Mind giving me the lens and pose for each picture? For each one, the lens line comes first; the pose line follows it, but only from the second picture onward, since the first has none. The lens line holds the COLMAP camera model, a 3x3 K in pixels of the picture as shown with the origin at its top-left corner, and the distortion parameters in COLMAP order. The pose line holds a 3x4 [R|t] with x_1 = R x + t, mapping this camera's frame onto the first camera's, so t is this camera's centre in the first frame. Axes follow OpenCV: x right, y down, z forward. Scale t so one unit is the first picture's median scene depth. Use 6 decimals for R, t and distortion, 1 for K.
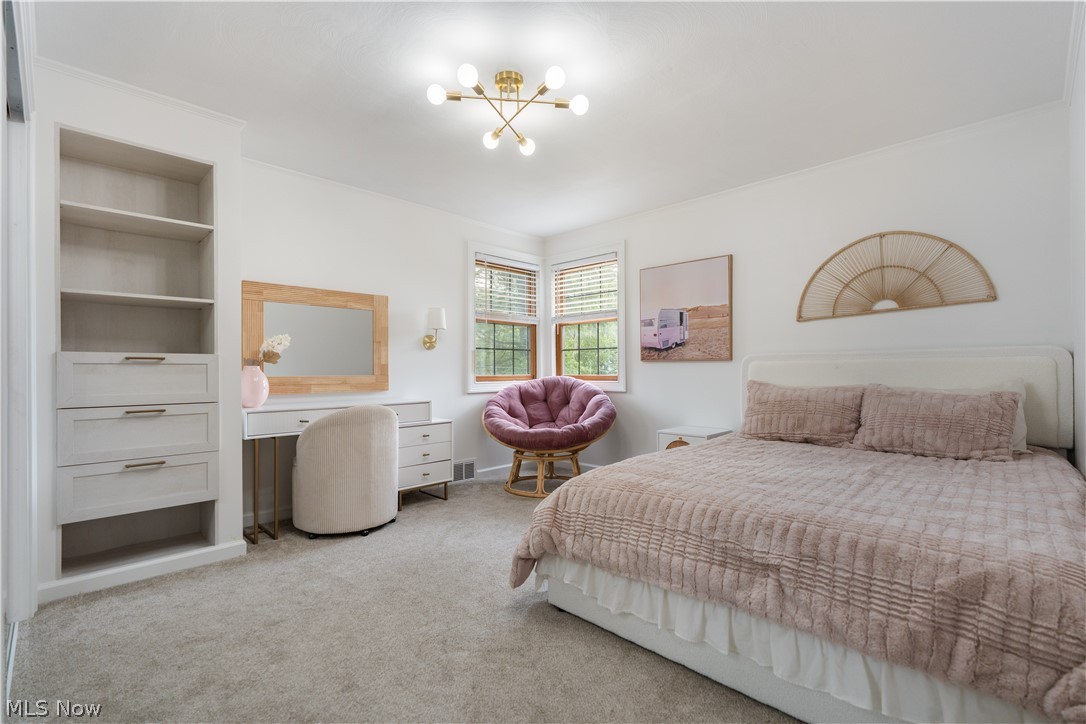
lens RADIAL K [[489.5, 0, 543.2], [0, 489.5, 363.9], [0, 0, 1]] dist [-0.003058, 0.000559]
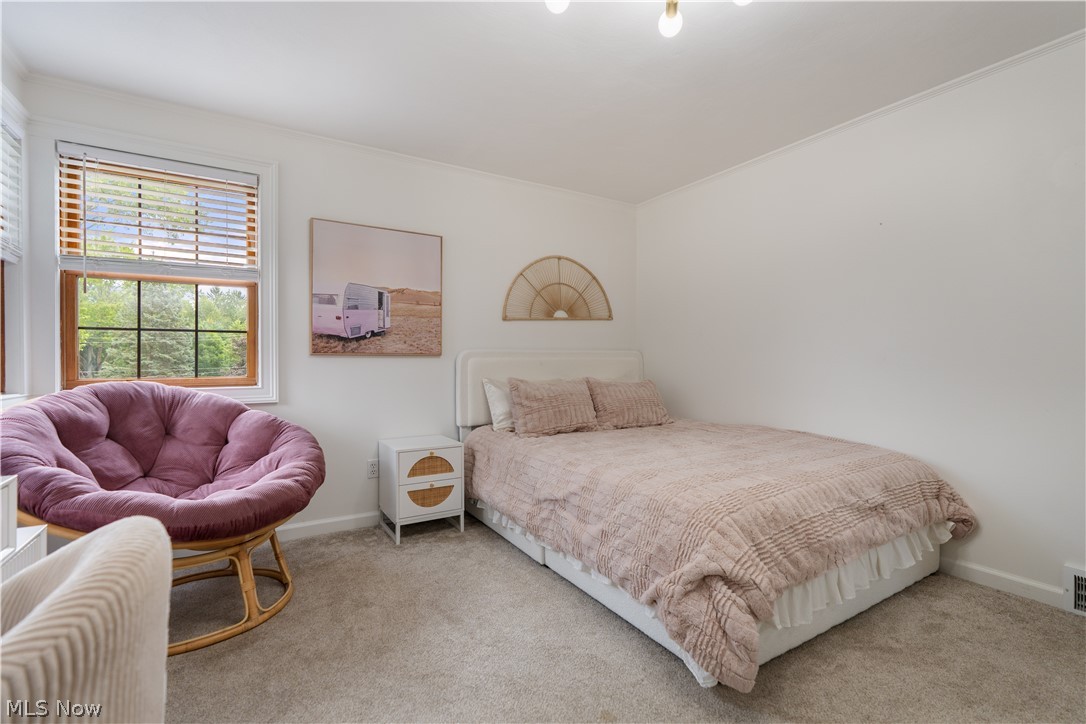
lens RADIAL K [[489.5, 0, 544.7], [0, 489.5, 364.4], [0, 0, 1]] dist [-0.003058, 0.000559]
pose [[0.230909, -0.003678, 0.972968, -0.404909], [-0.009989, 0.999931, 0.006151, 0.000606], [-0.972924, -0.011139, 0.230856, 0.569296]]
